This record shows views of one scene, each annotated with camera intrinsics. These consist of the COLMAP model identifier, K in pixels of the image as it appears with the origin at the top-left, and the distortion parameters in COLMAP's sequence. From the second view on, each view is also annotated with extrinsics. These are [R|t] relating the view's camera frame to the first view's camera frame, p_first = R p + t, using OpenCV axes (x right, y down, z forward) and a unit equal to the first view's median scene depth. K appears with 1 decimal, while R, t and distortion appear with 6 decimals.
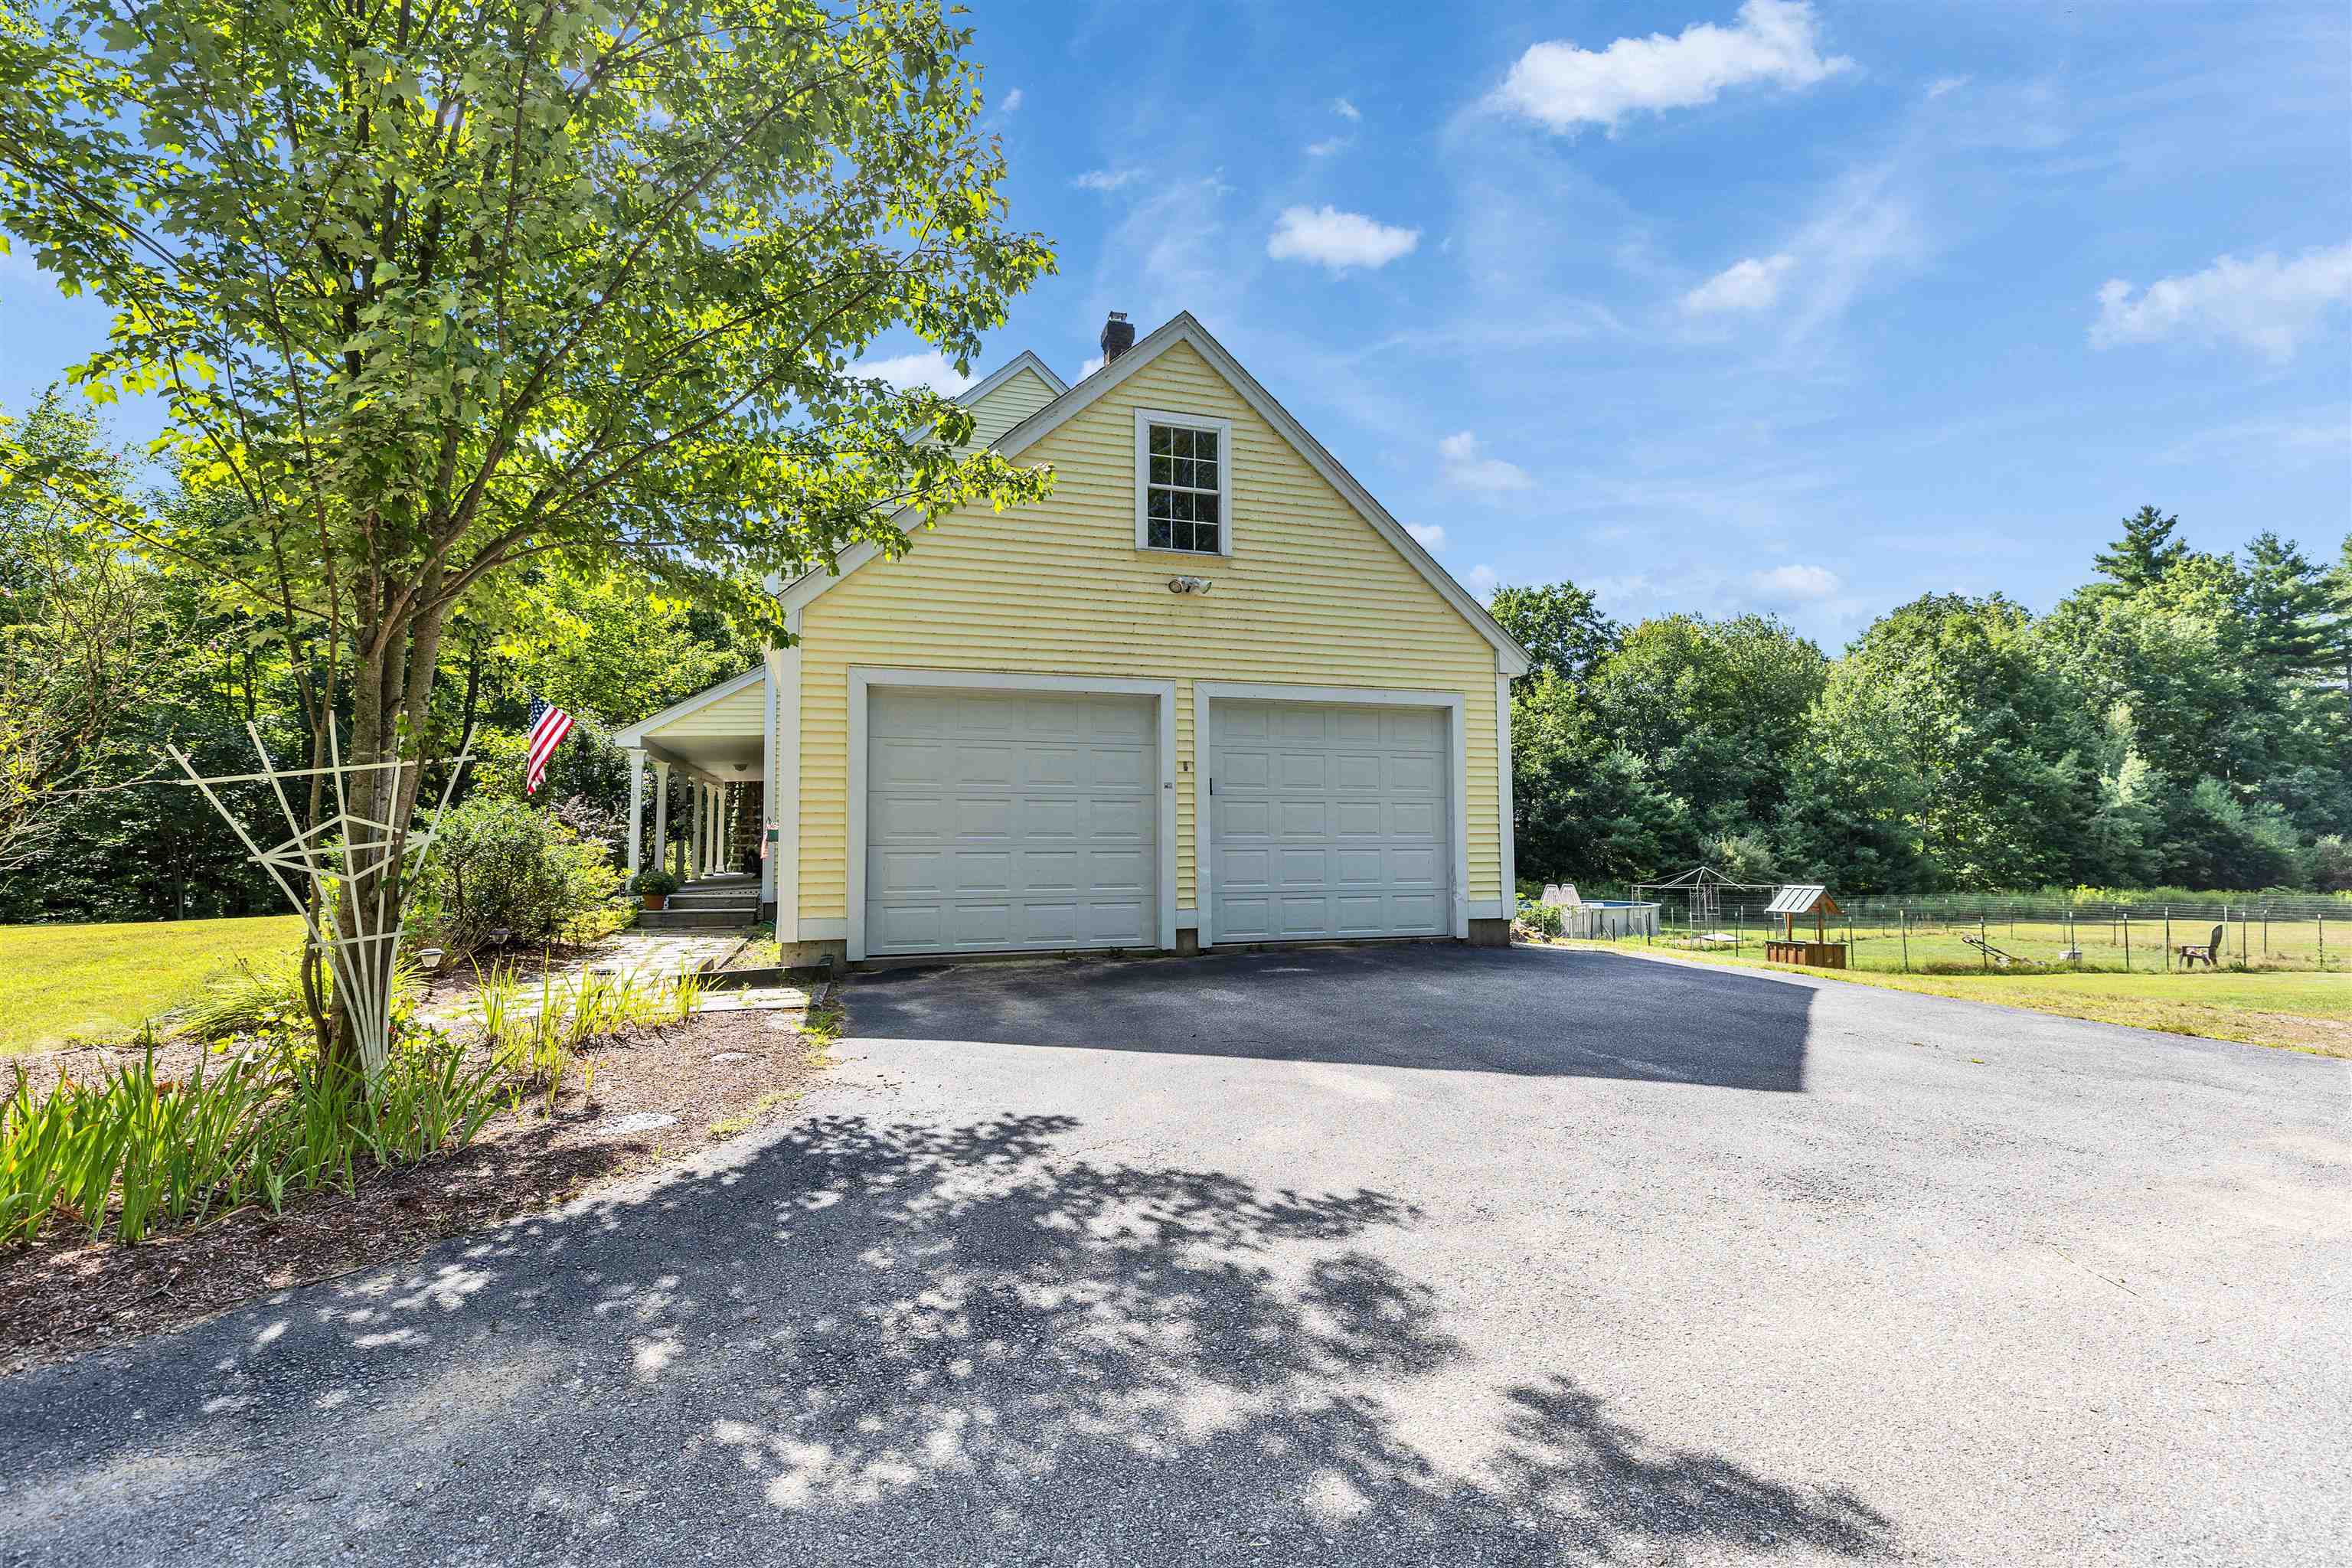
lens RADIAL K [[1036.5, 0, 1175.0], [0, 1036.5, 792.3], [0, 0, 1]] dist [0.002271, 0.000182]
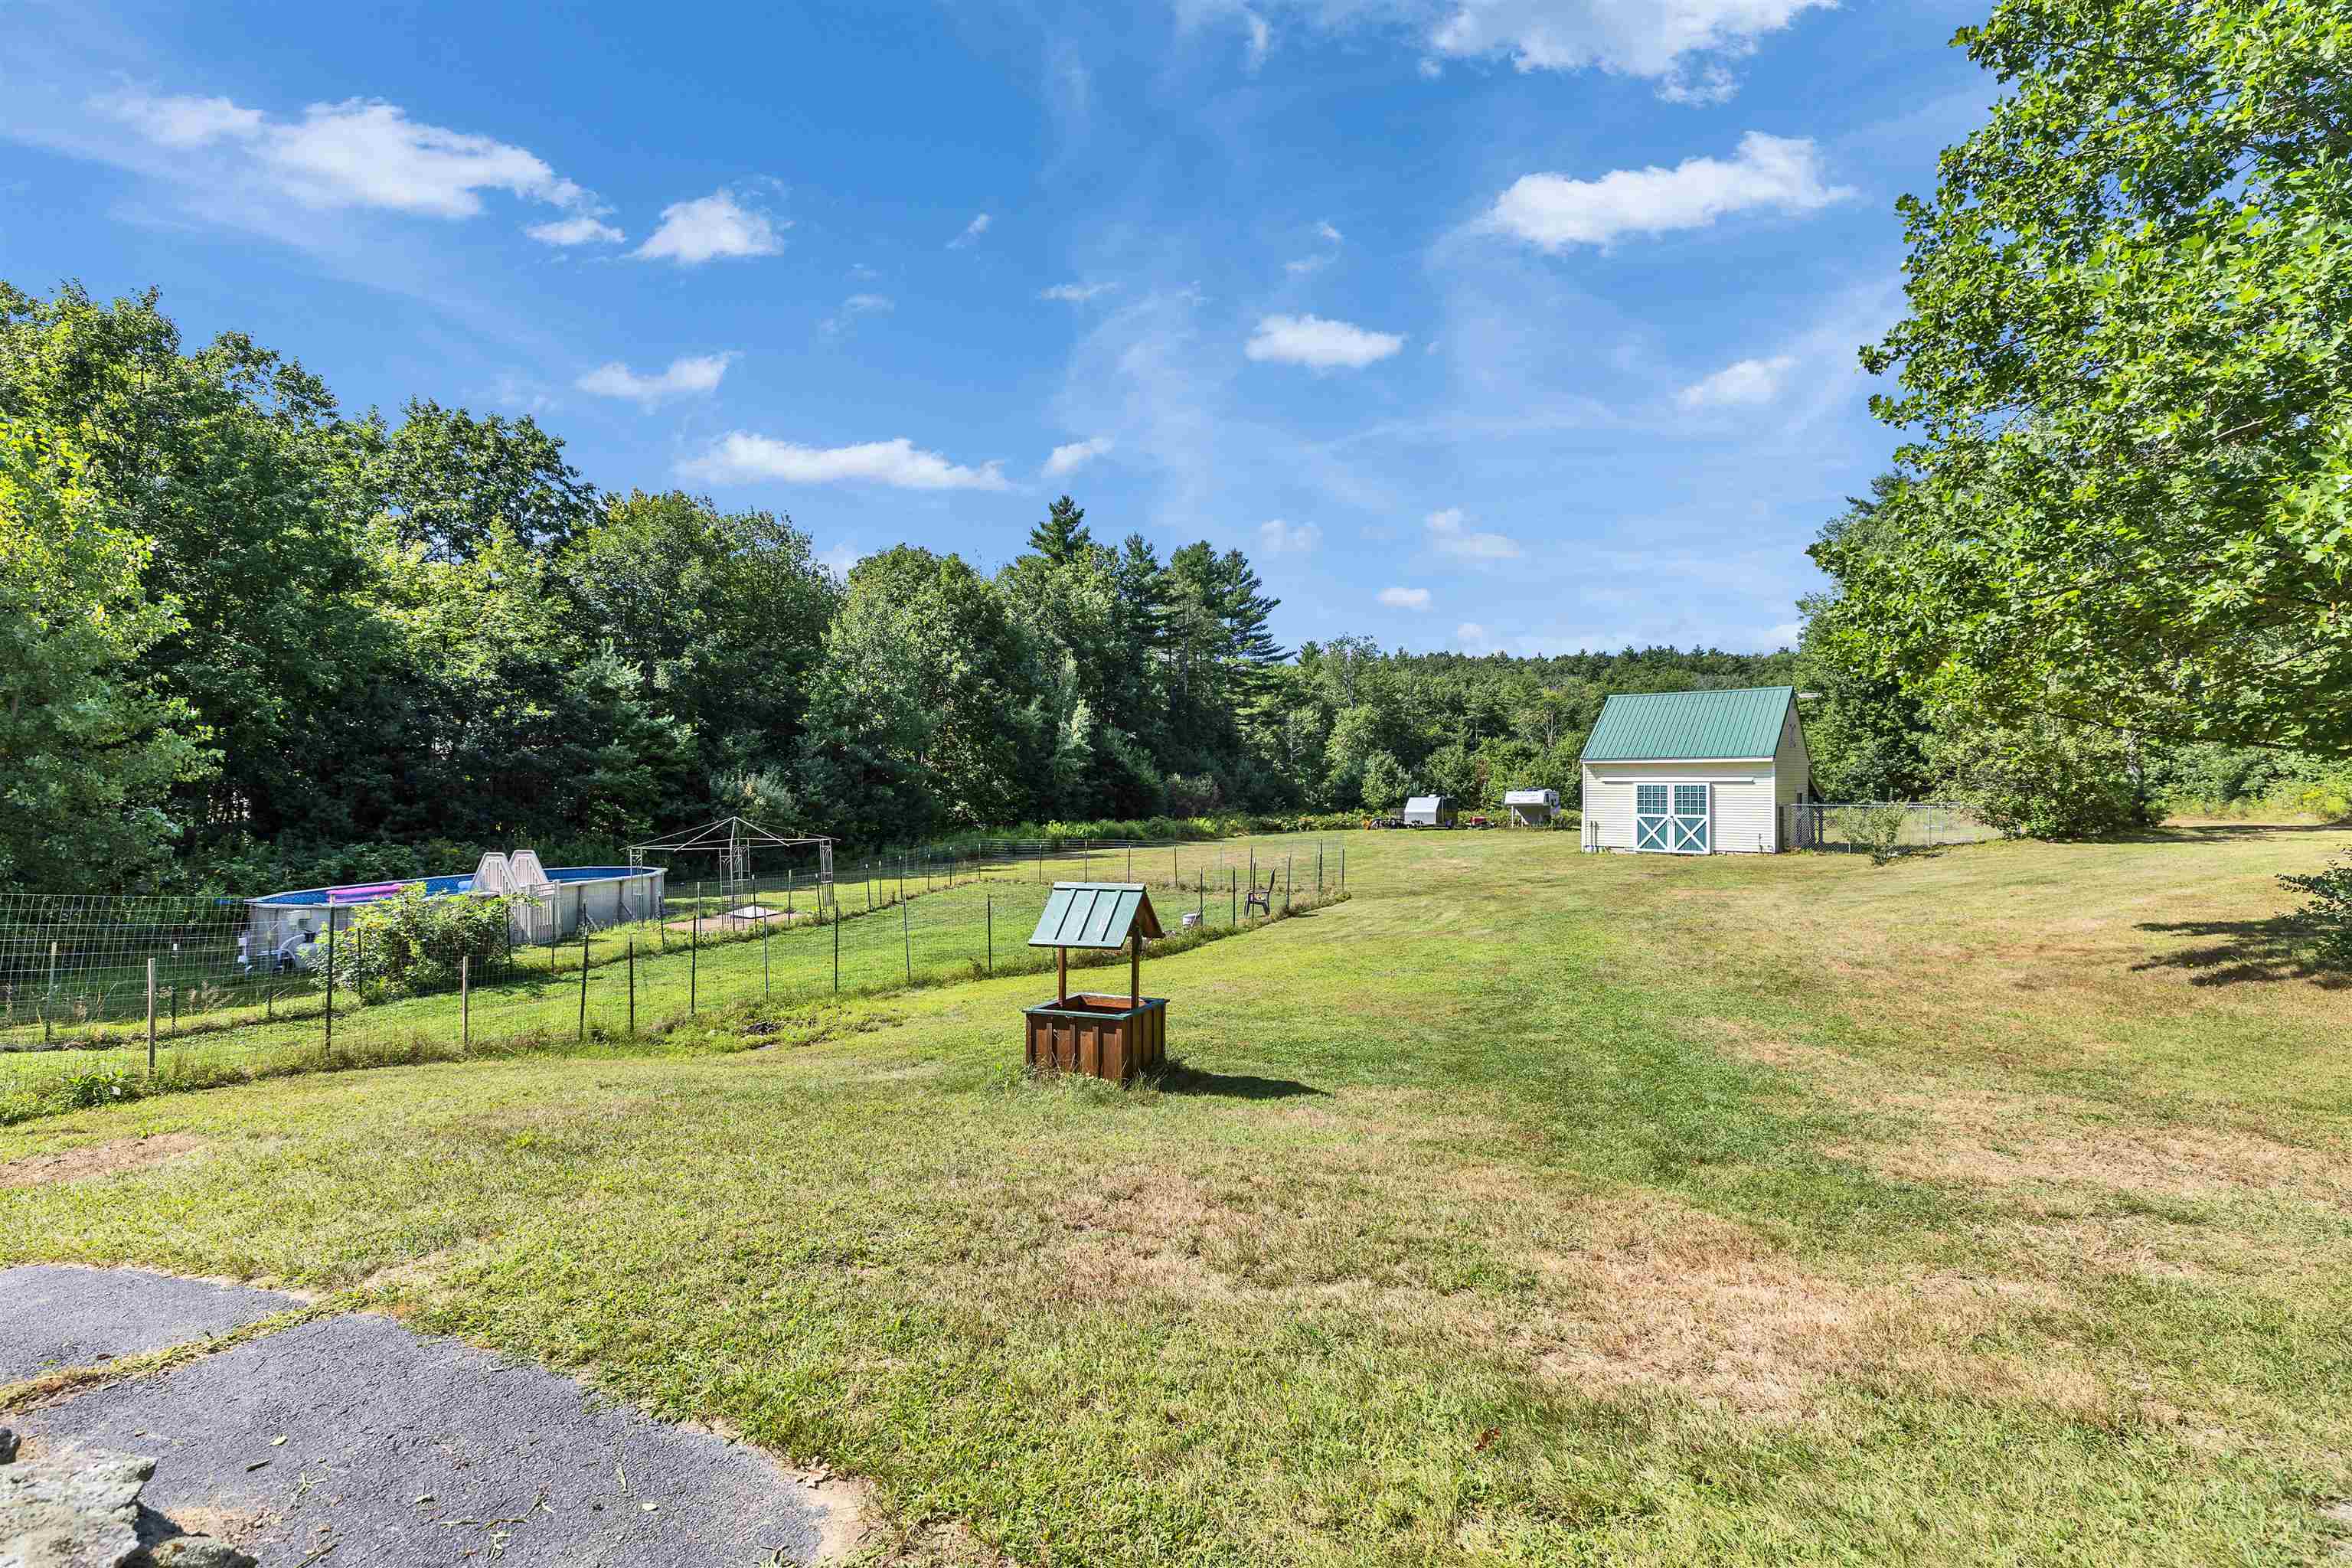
lens RADIAL K [[1036.5, 0, 1175.0], [0, 1036.5, 792.3], [0, 0, 1]] dist [0.002271, 0.000182]
pose [[0.602564, -0.010493, 0.798002, 0.085696], [-0.038223, 0.998387, 0.041990, 0.009641], [-0.797155, -0.055804, 0.601190, 0.230225]]
